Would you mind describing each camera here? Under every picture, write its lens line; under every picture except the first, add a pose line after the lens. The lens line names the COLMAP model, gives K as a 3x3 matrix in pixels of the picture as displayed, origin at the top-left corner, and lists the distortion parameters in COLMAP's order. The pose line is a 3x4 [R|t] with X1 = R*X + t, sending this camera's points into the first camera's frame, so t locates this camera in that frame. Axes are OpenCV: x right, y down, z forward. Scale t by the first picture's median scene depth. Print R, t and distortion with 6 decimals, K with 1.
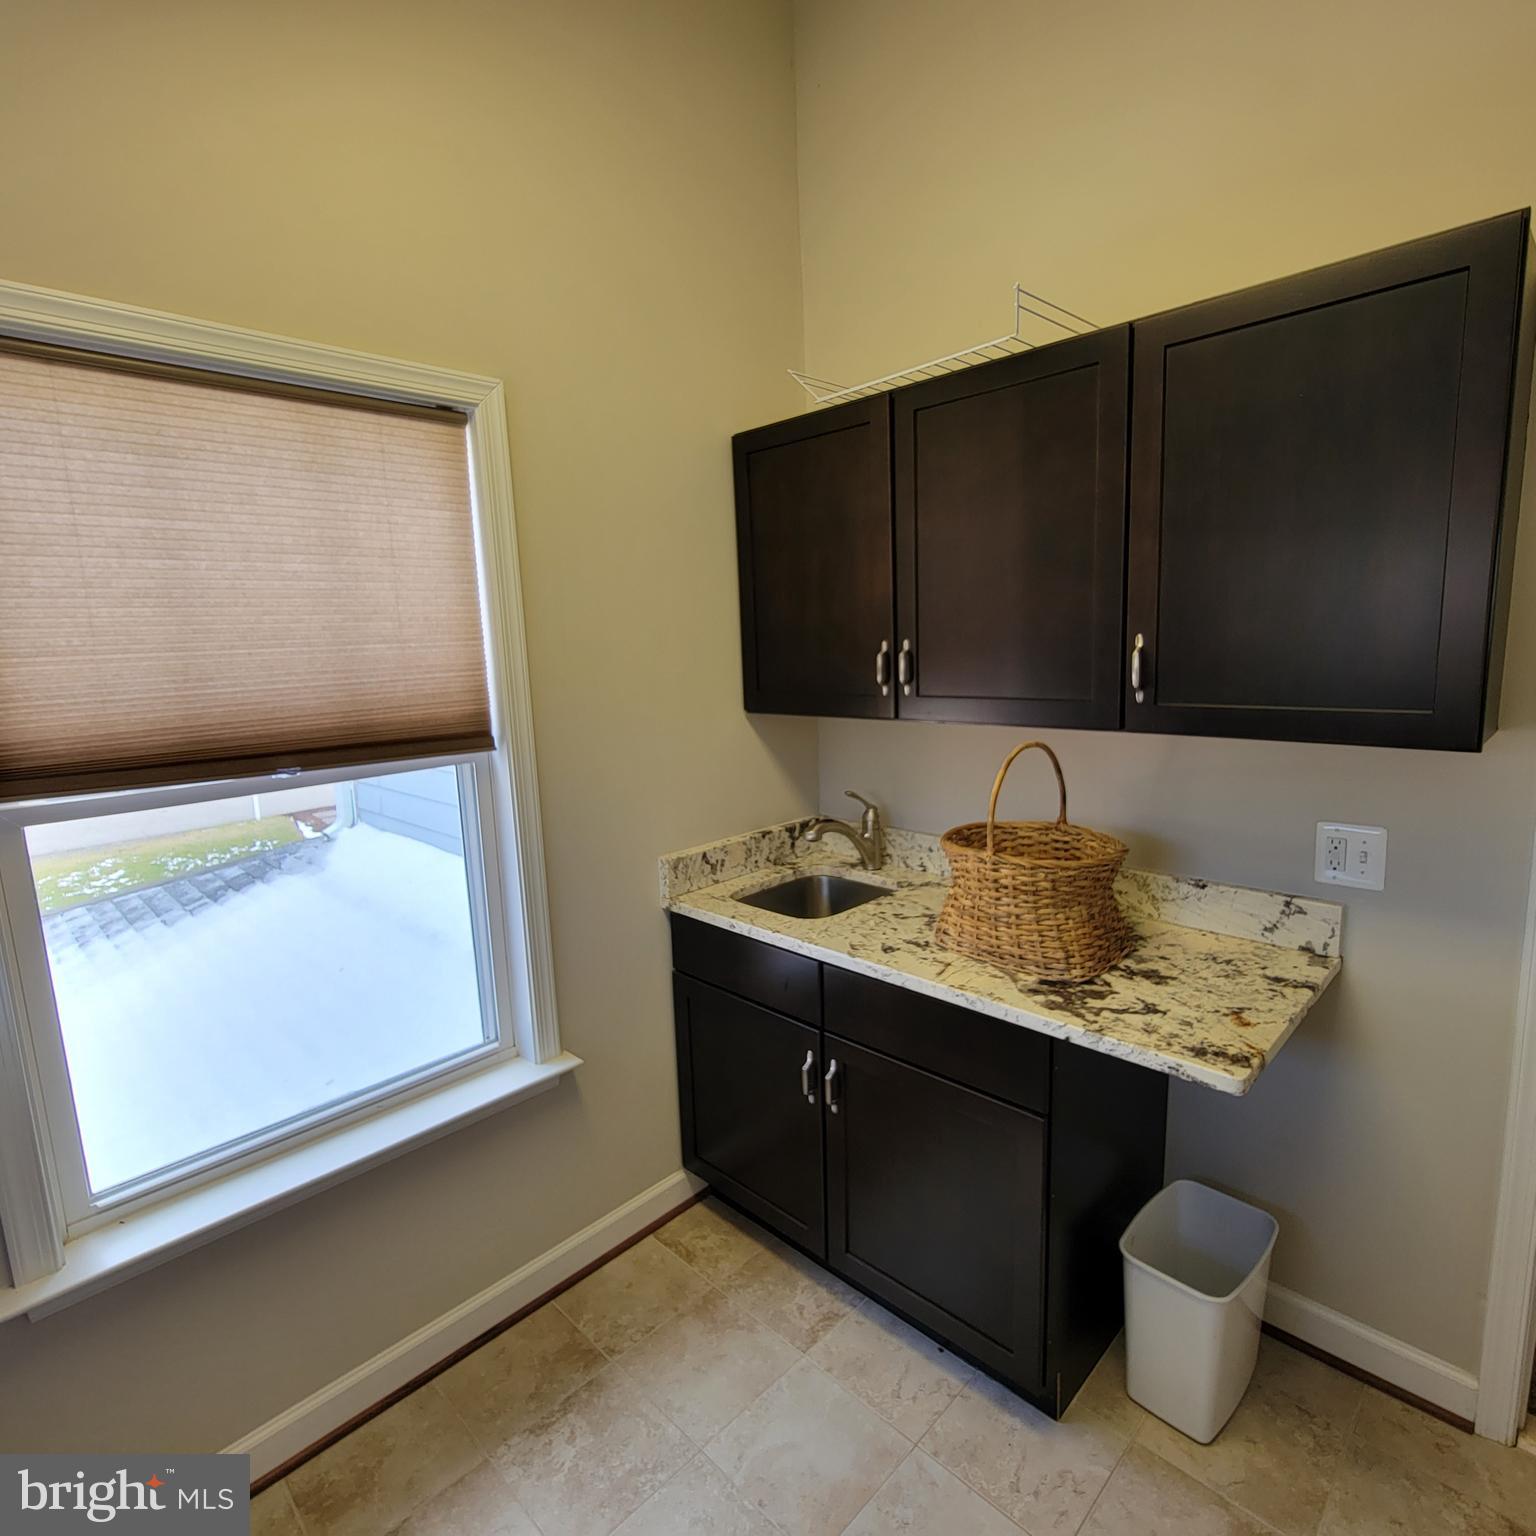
lens RADIAL K [[834.7, 0, 767.4], [0, 834.7, 761.7], [0, 0, 1]] dist [-0.005737, 0.000427]
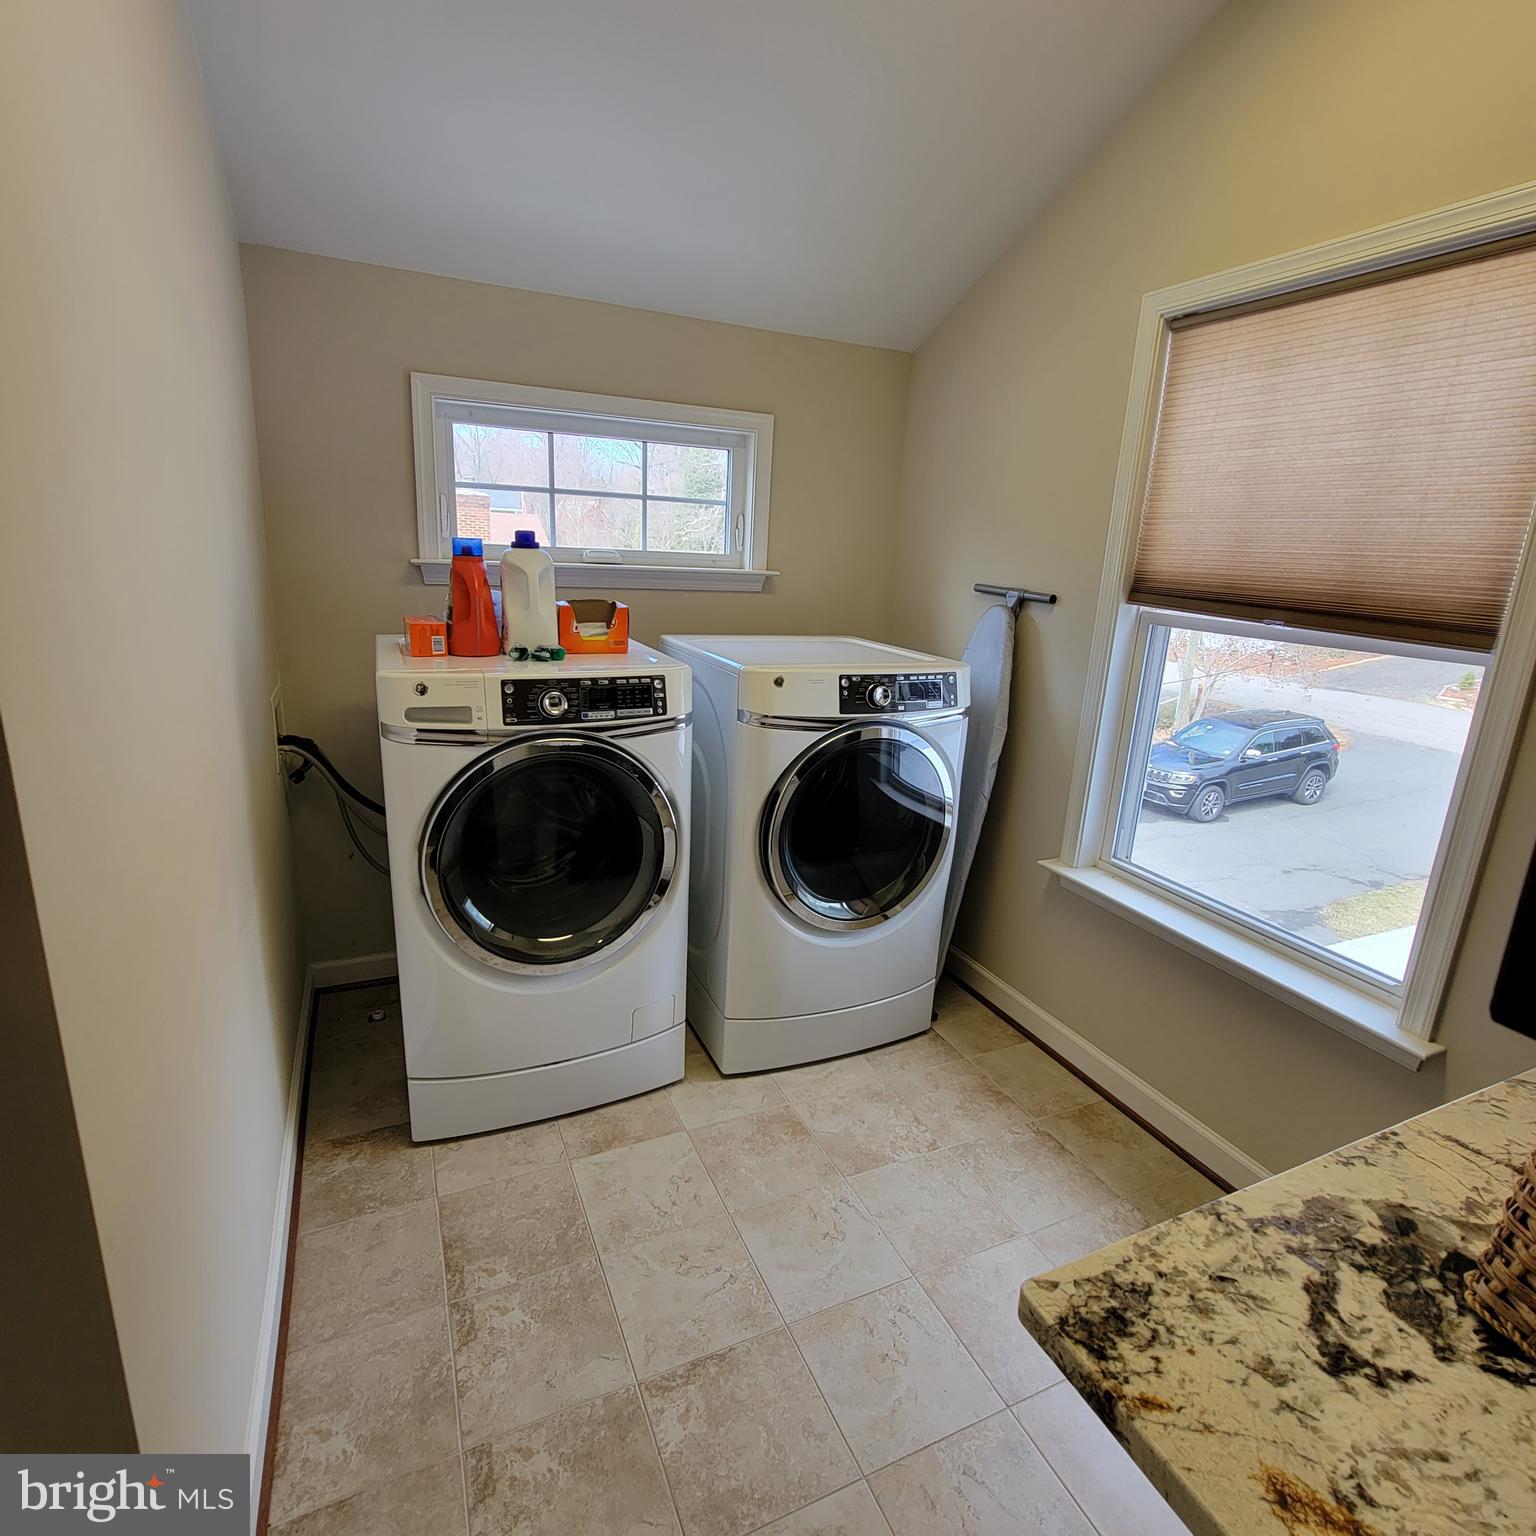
lens RADIAL K [[834.7, 0, 767.4], [0, 834.7, 761.7], [0, 0, 1]] dist [-0.005737, 0.000427]
pose [[-0.350138, 0.255173, -0.901272, 0.826441], [-0.177771, 0.926590, 0.331404, -0.072464], [0.919674, 0.276257, -0.279072, 0.721212]]
